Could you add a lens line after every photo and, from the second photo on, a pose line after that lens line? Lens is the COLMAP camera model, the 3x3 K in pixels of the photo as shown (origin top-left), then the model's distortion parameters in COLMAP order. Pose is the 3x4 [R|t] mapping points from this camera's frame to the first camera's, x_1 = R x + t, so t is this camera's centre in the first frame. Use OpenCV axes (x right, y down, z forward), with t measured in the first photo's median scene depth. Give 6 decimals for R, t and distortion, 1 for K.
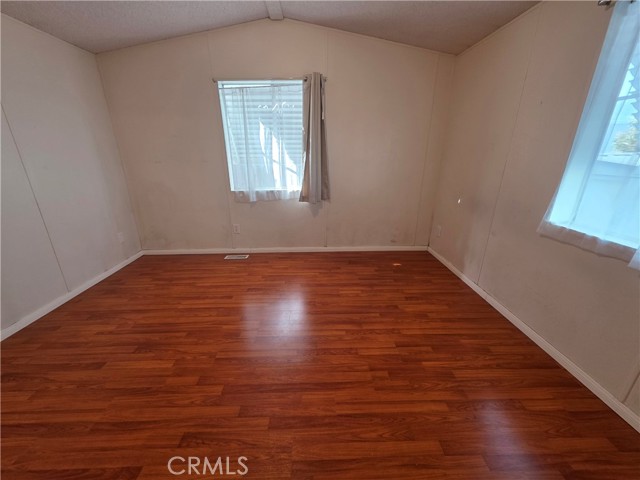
lens RADIAL K [[254.7, 0, 321.4], [0, 254.7, 240.0], [0, 0, 1]] dist [0.006666, -0.000494]
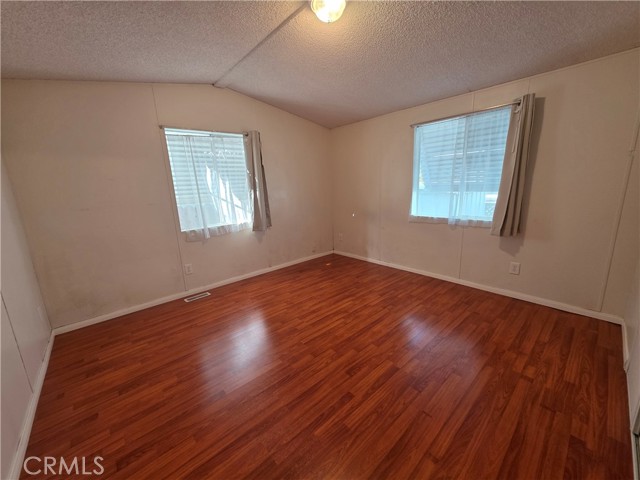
lens RADIAL K [[254.7, 0, 320.7], [0, 254.7, 239.9], [0, 0, 1]] dist [0.006666, -0.000494]
pose [[0.759612, -0.166894, 0.628599, -0.637568], [0.251231, 0.966790, -0.046909, 0.022786], [-0.599894, 0.193556, 0.776314, -0.090437]]
